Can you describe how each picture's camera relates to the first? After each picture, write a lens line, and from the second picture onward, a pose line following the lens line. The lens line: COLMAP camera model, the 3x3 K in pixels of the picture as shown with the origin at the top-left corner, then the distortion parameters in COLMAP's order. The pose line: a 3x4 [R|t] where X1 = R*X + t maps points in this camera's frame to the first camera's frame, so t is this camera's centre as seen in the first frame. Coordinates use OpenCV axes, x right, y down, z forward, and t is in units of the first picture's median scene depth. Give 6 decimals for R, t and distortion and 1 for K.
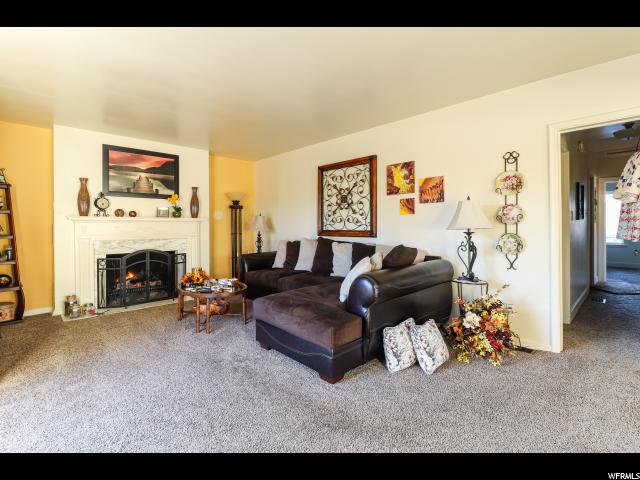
lens RADIAL K [[299.7, 0, 325.3], [0, 299.7, 230.0], [0, 0, 1]] dist [-0.000784, -0.004953]
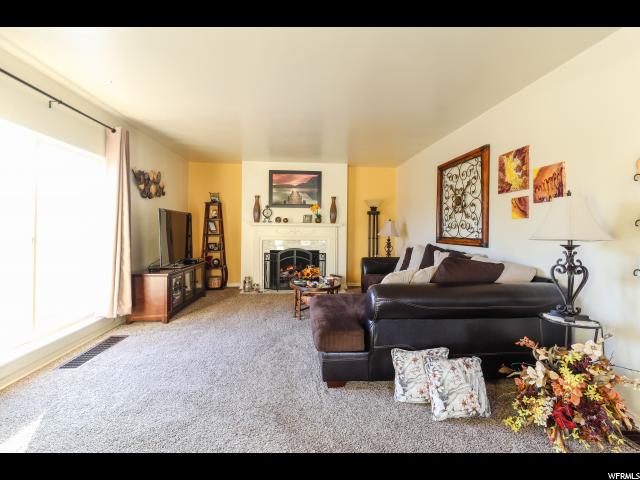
lens RADIAL K [[299.7, 0, 324.4], [0, 299.7, 231.2], [0, 0, 1]] dist [-0.000784, -0.004953]
pose [[0.767220, 0.015034, -0.641208, 0.335099], [-0.021658, 0.999762, -0.002473, -0.006794], [0.641018, 0.015785, 0.767363, 0.102843]]
